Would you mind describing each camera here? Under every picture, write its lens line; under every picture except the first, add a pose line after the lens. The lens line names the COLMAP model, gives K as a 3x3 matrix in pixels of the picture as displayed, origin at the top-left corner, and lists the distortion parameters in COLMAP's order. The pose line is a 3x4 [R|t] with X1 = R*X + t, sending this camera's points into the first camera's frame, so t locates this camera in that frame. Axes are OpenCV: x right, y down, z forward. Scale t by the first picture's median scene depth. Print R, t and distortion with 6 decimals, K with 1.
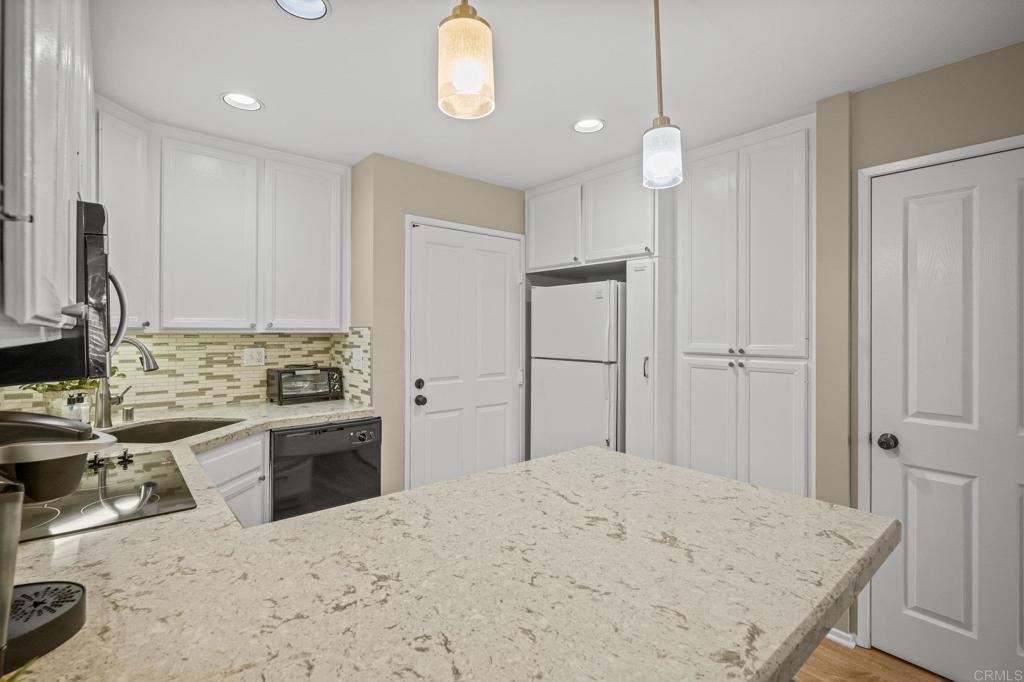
lens RADIAL K [[478.0, 0, 510.4], [0, 478.0, 339.1], [0, 0, 1]] dist [0.013705, 0.000159]
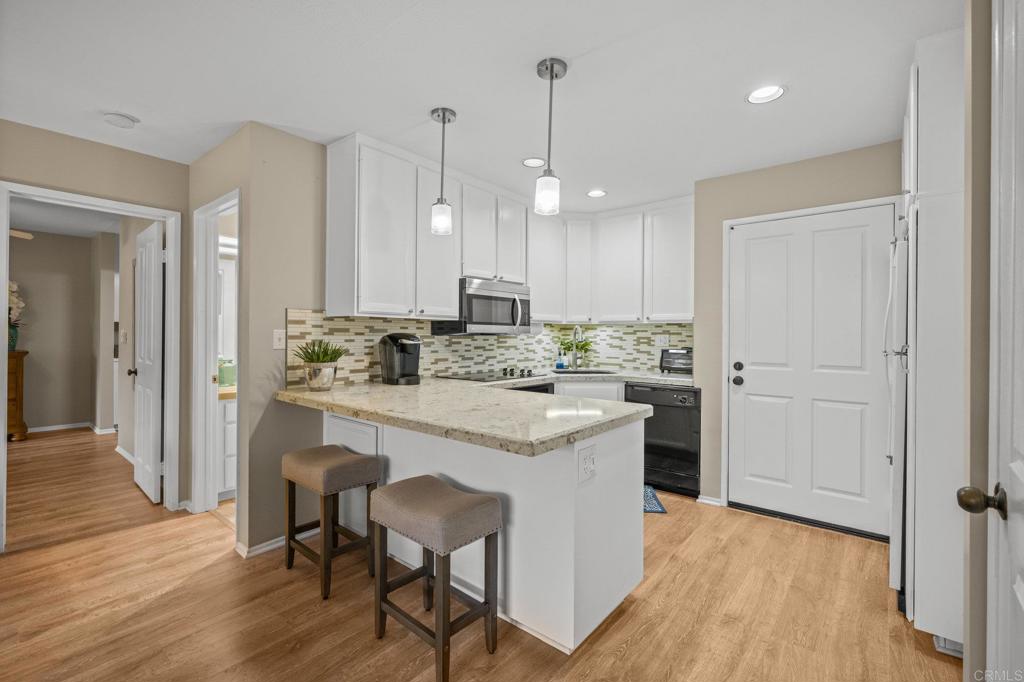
lens RADIAL K [[444.2, 0, 505.5], [0, 444.2, 331.9], [0, 0, 1]] dist [-0.002758, -0.000123]
pose [[0.150907, -0.009104, -0.988506, 0.775901], [-0.024553, 0.999615, -0.012955, 0.040785], [0.988243, 0.026226, 0.150626, 0.308788]]
